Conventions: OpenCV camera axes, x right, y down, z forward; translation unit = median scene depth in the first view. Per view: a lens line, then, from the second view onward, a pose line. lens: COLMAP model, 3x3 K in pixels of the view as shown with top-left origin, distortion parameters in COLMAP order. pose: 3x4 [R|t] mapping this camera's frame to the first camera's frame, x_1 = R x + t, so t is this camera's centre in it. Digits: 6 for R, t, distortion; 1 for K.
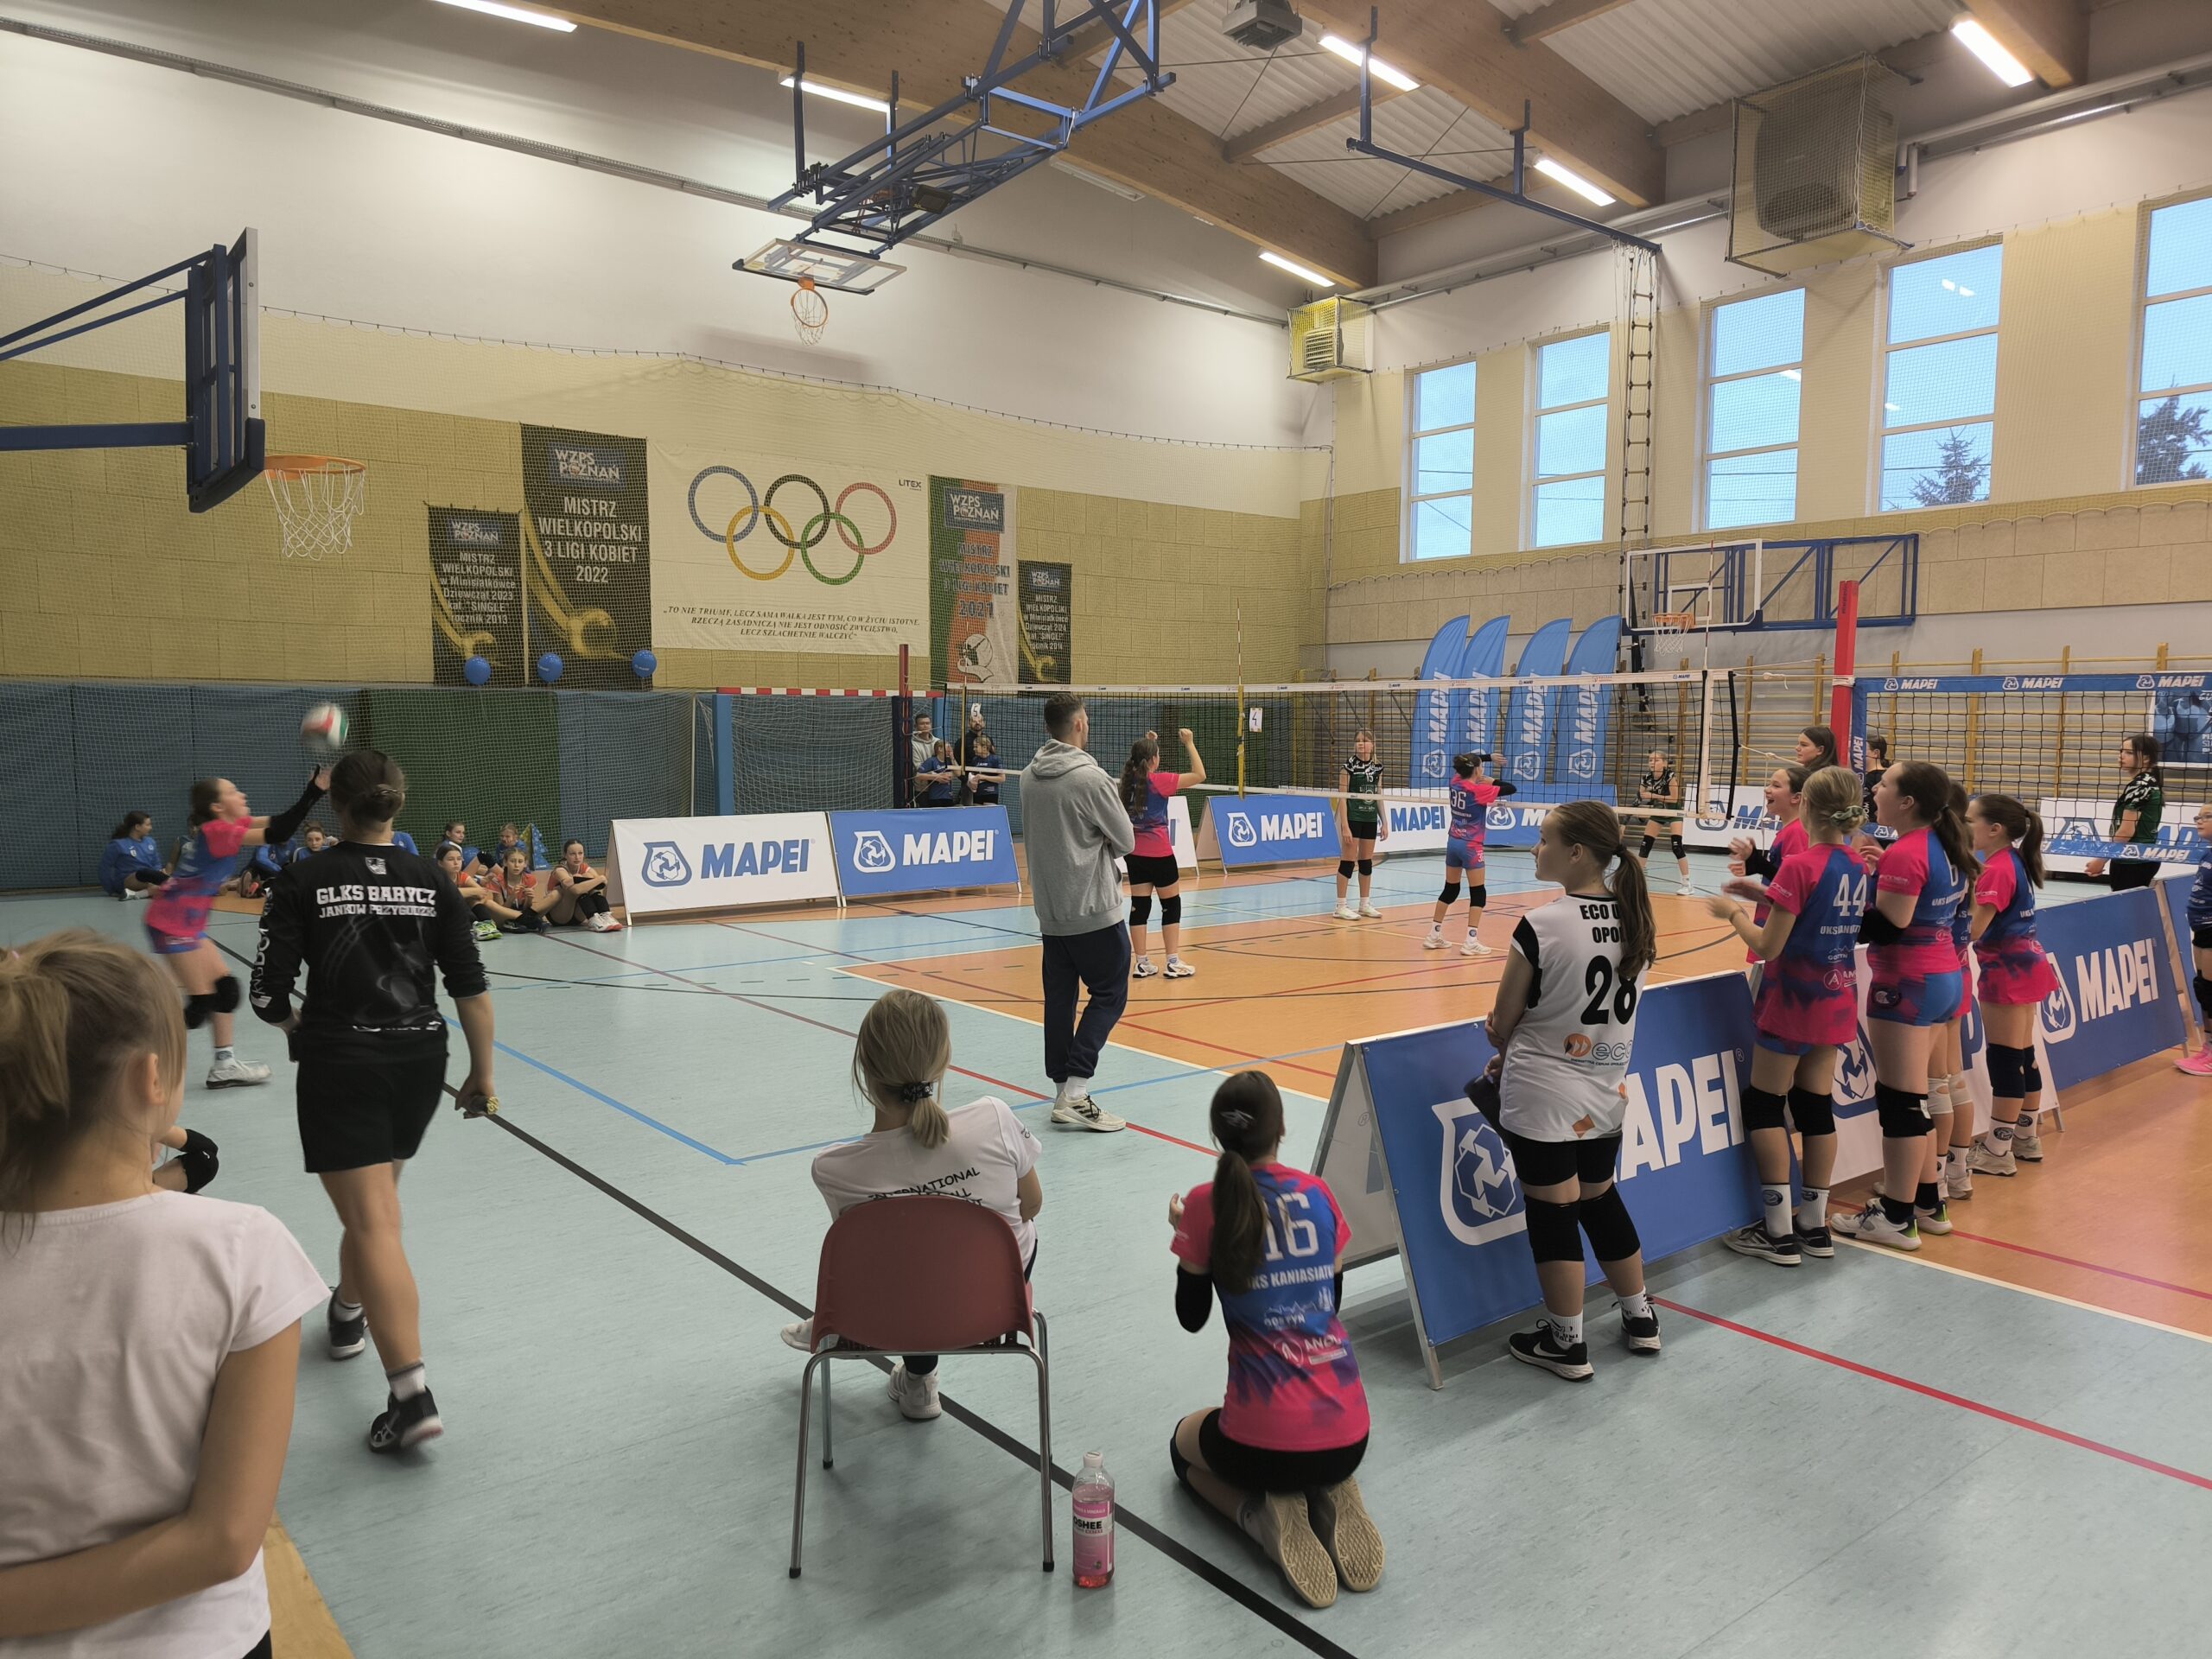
lens RADIAL K [[1550.0, 0, 1106.0], [0, 1550.0, 829.5], [0, 0, 1]] dist [0.010842, -0.009807]
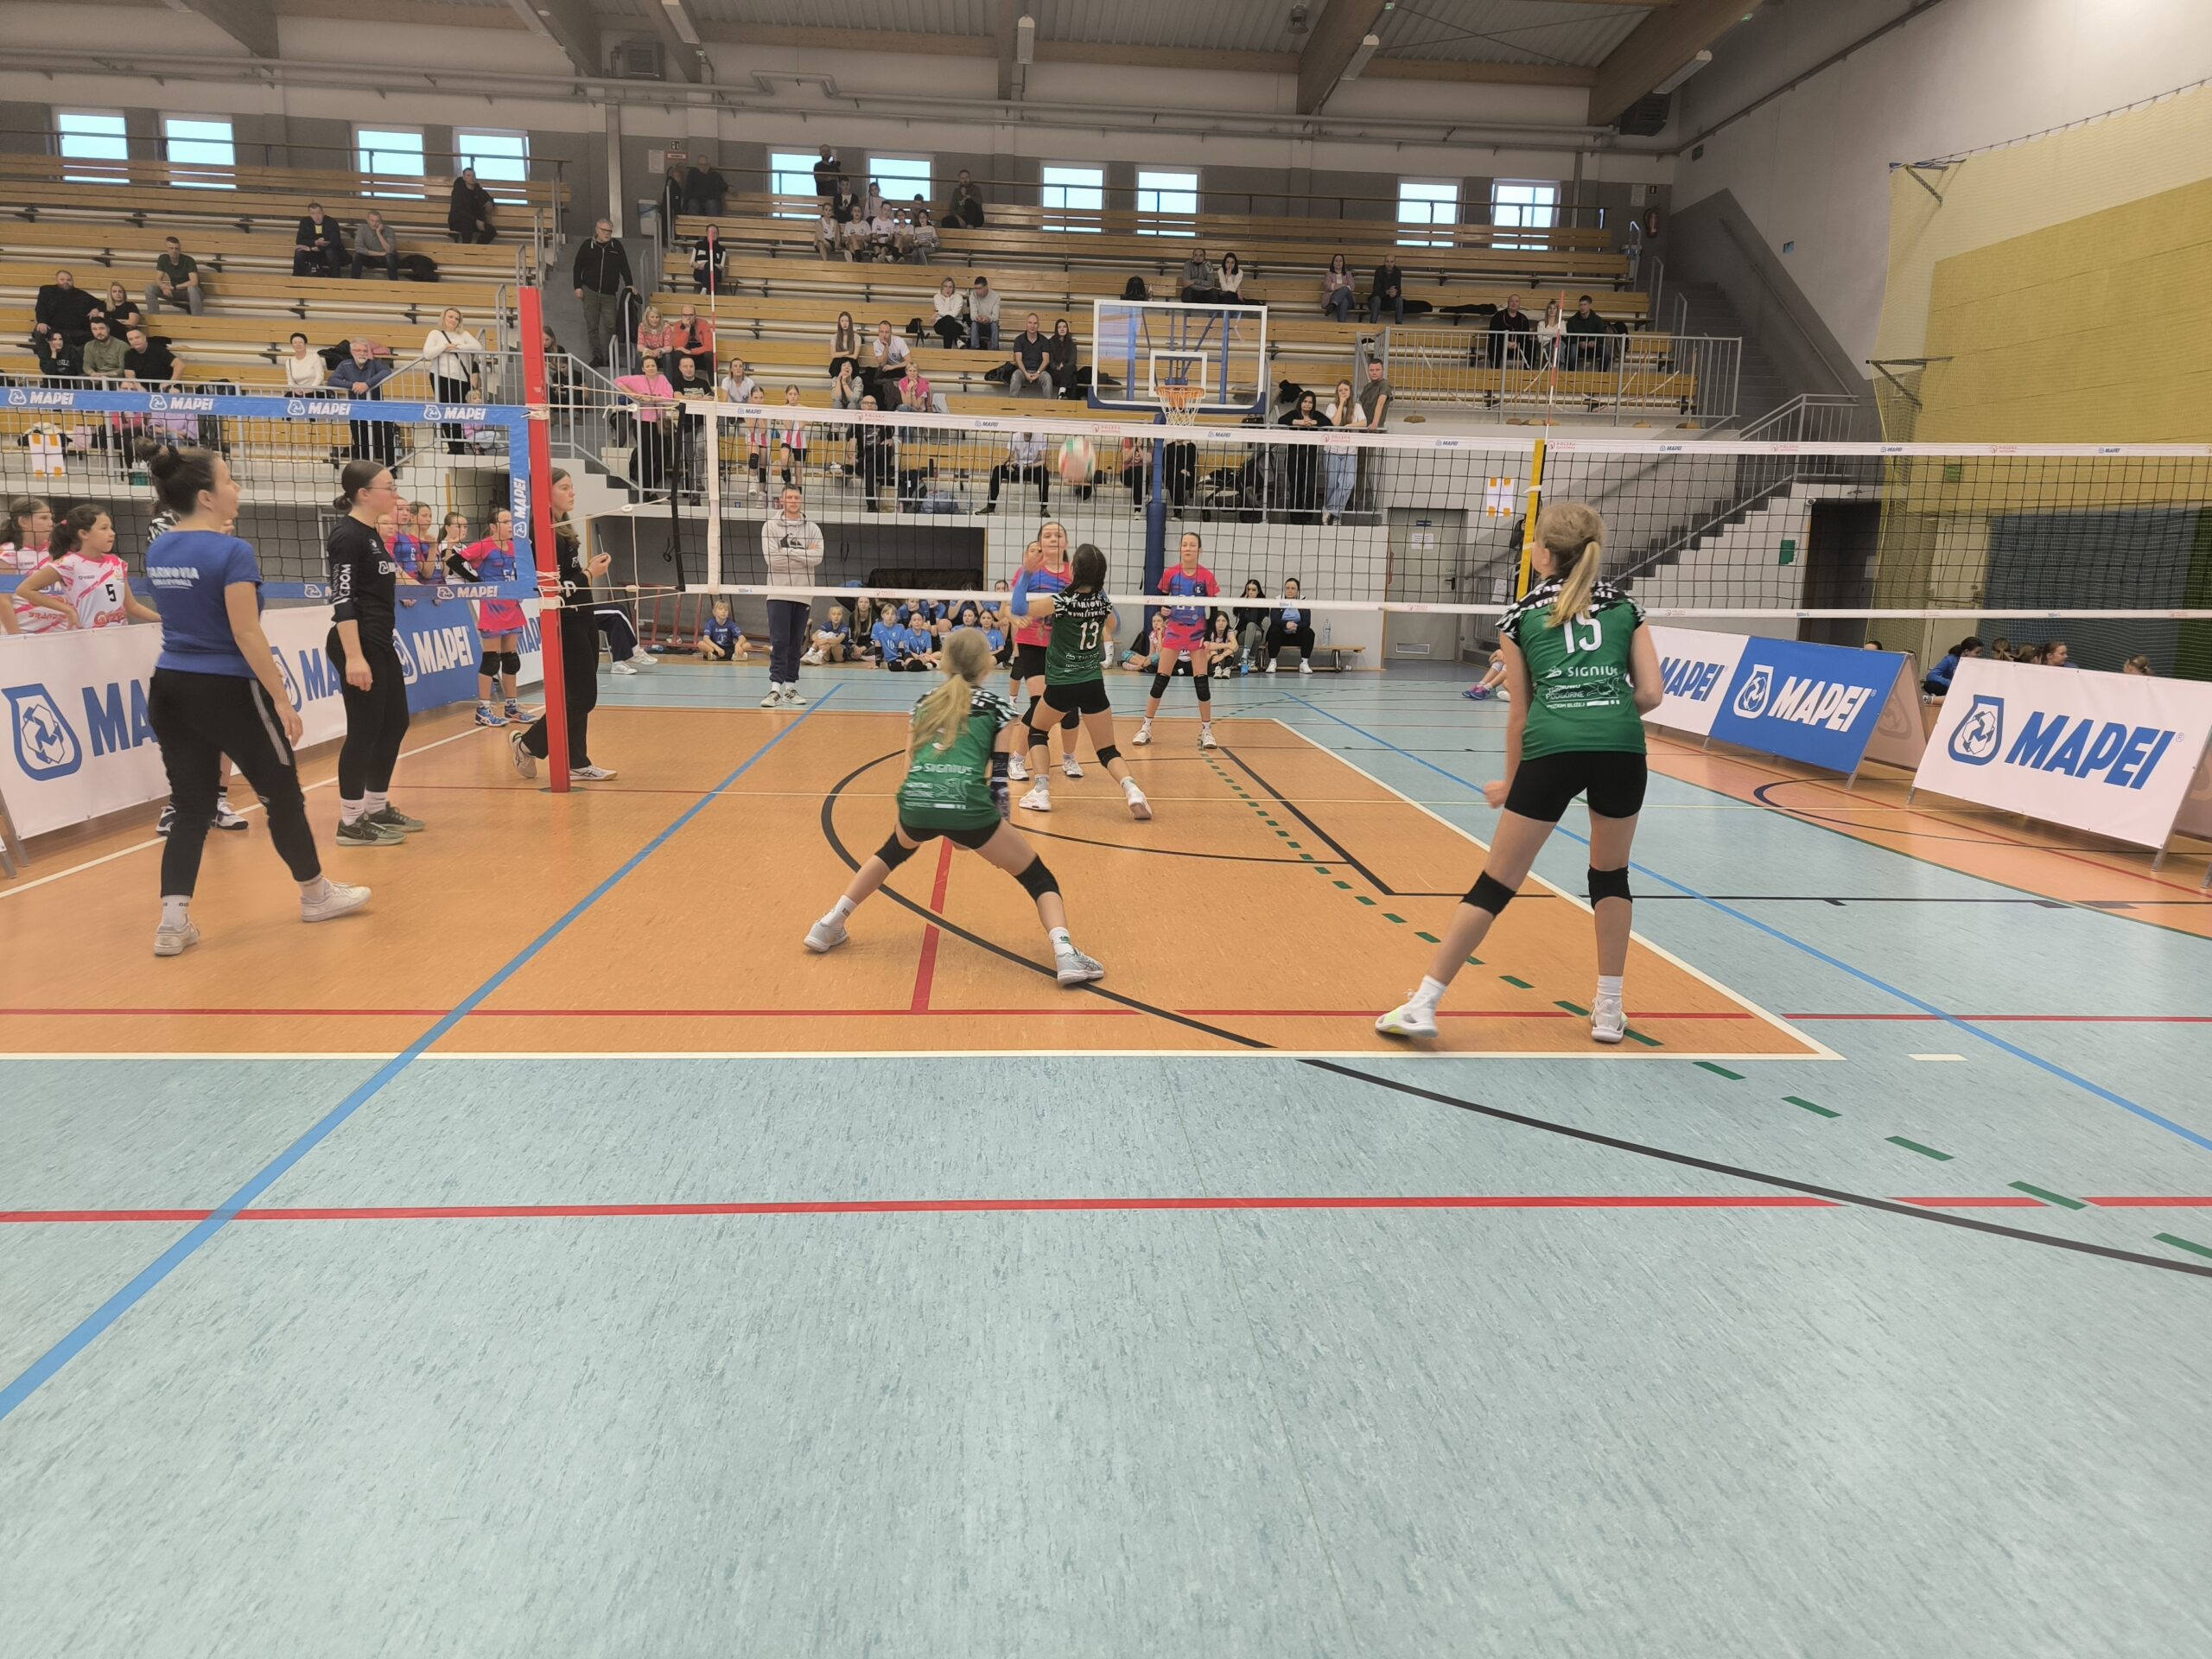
lens RADIAL K [[1511.0, 0, 1164.8], [0, 1511.0, 835.1], [0, 0, 1]] dist [0.057031, -0.040093]
pose [[-0.550888, 0.134599, -0.823654, 0.479747], [-0.082016, 0.973401, 0.213926, -0.040610], [0.830540, 0.185402, -0.525195, 0.851480]]
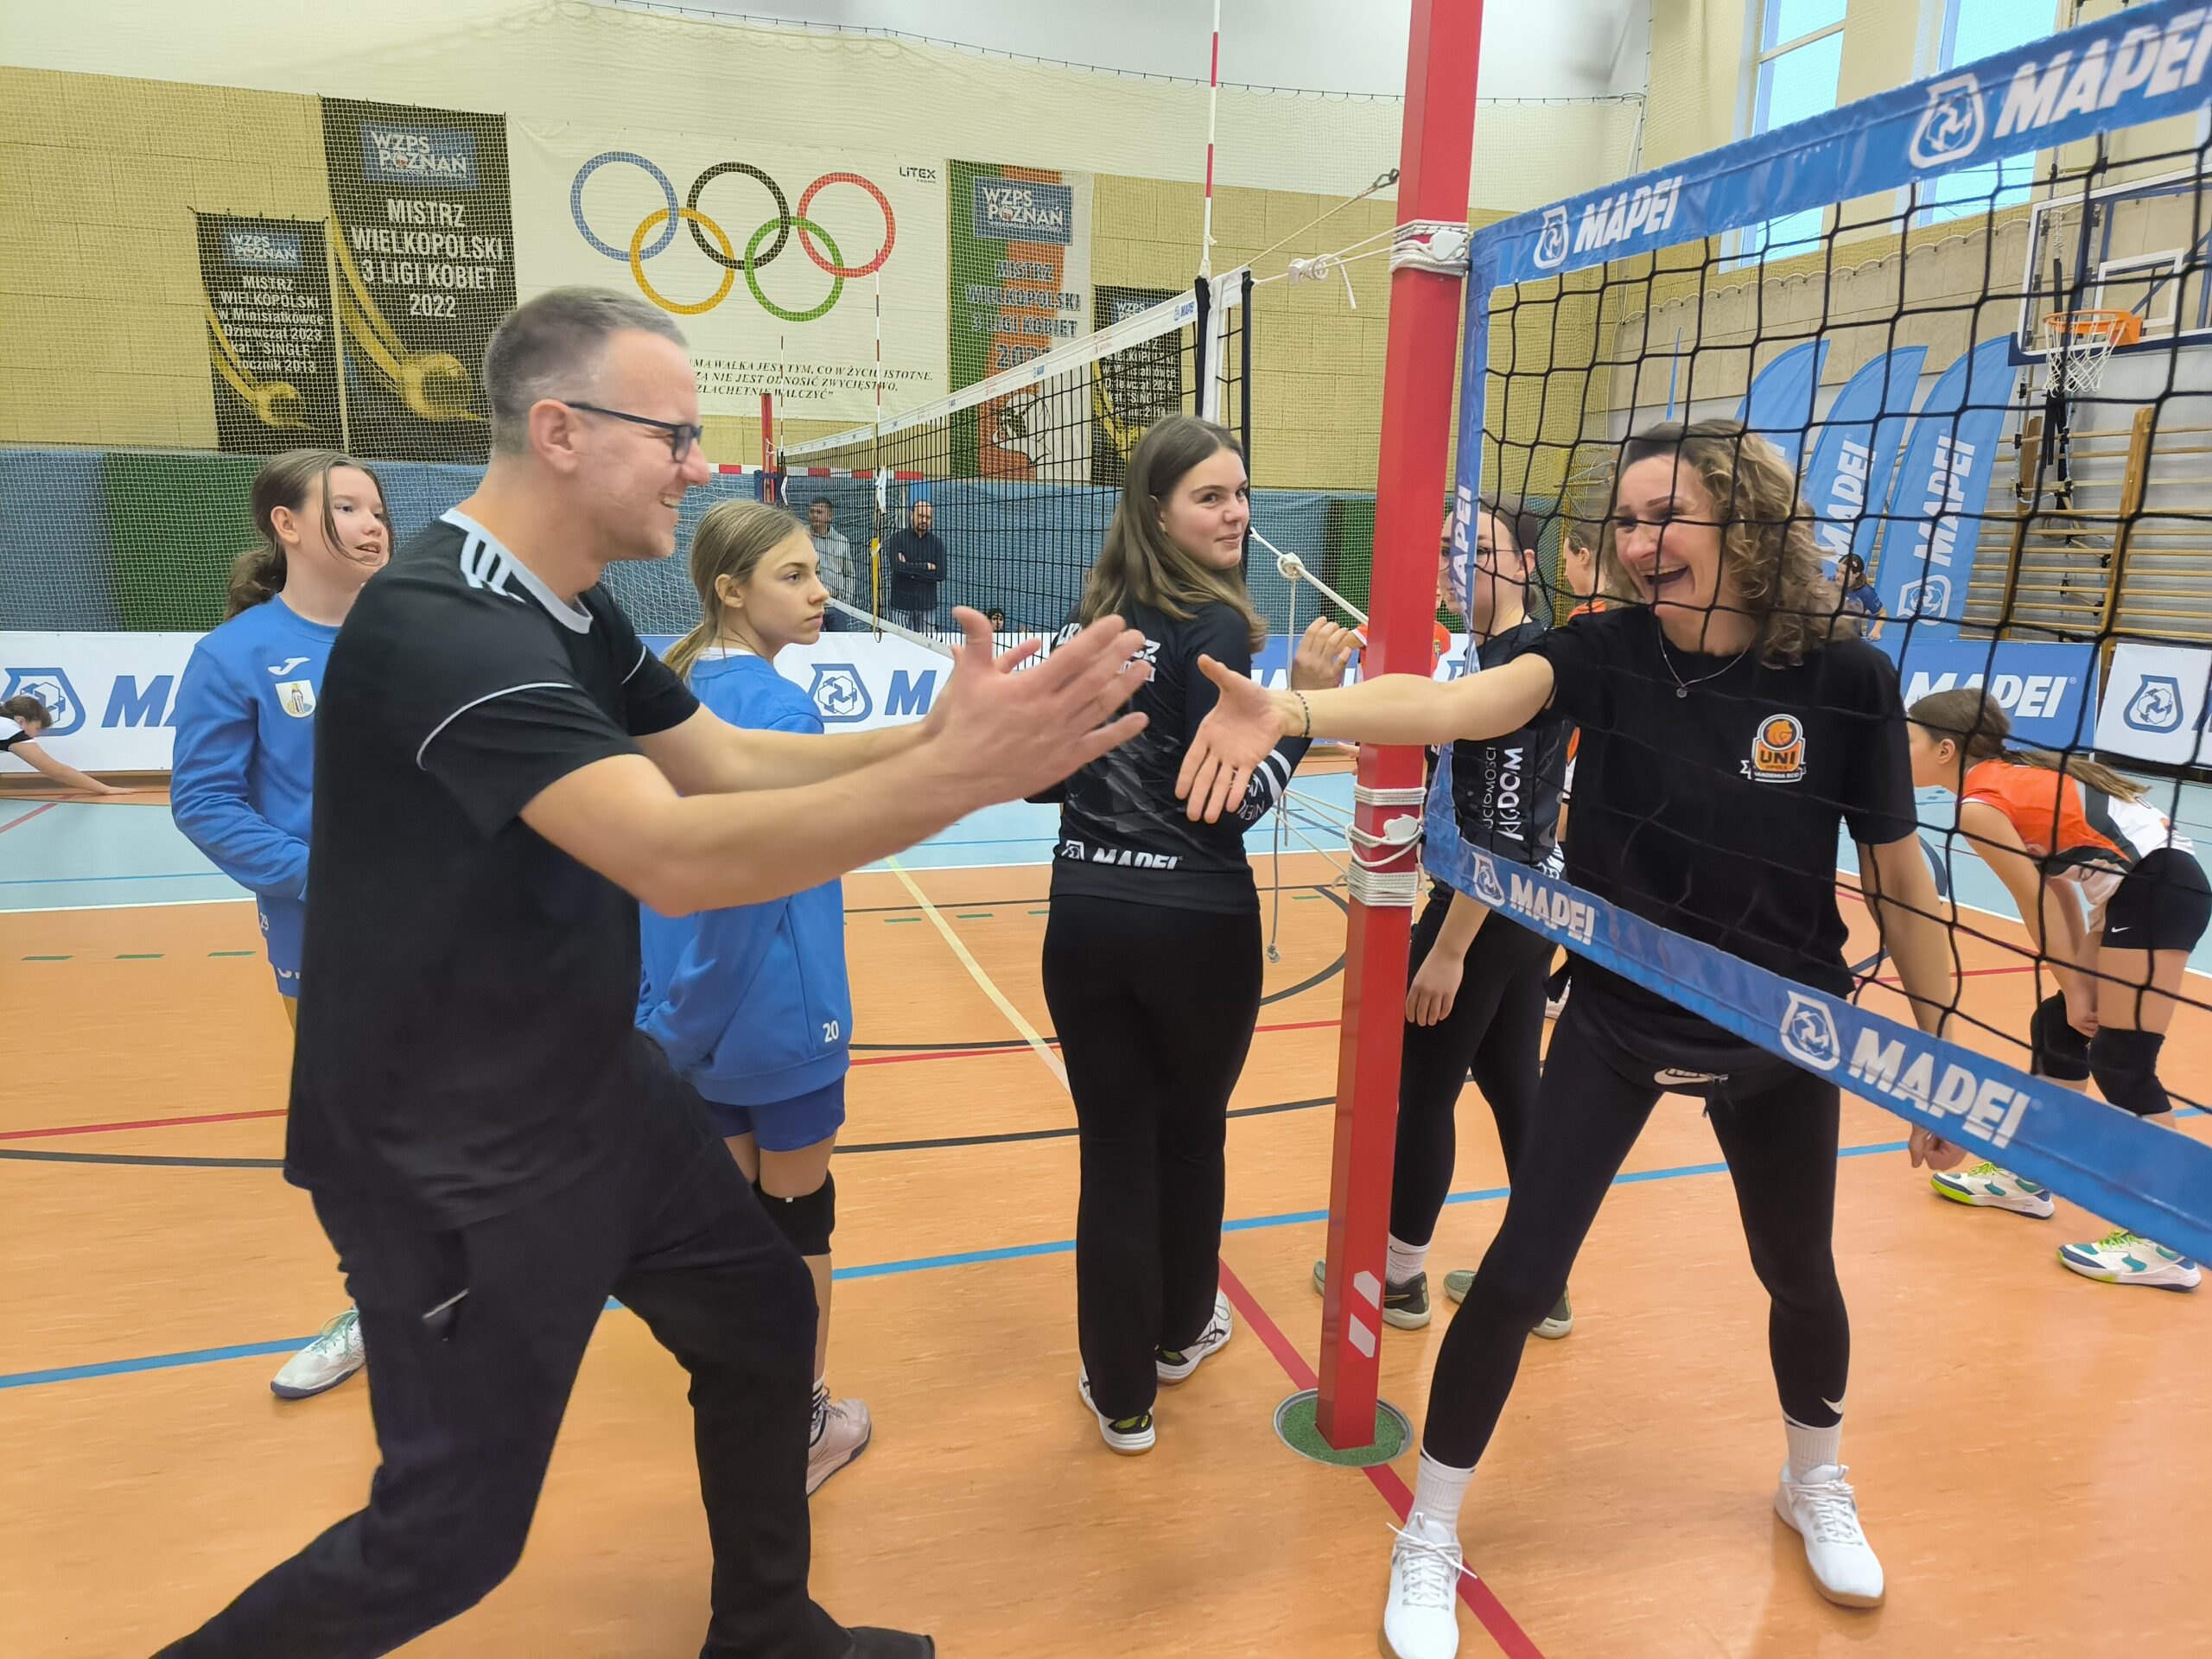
lens RADIAL K [[1544.6, 0, 1114.3], [0, 1544.6, 844.5], [0, 0, 1]] dist [0.038665, -0.033732]
pose [[0.930671, 0.086398, -0.355508, 0.255658], [-0.041762, 0.990452, 0.131380, -0.016618], [0.363465, -0.107425, 0.925394, 0.365125]]
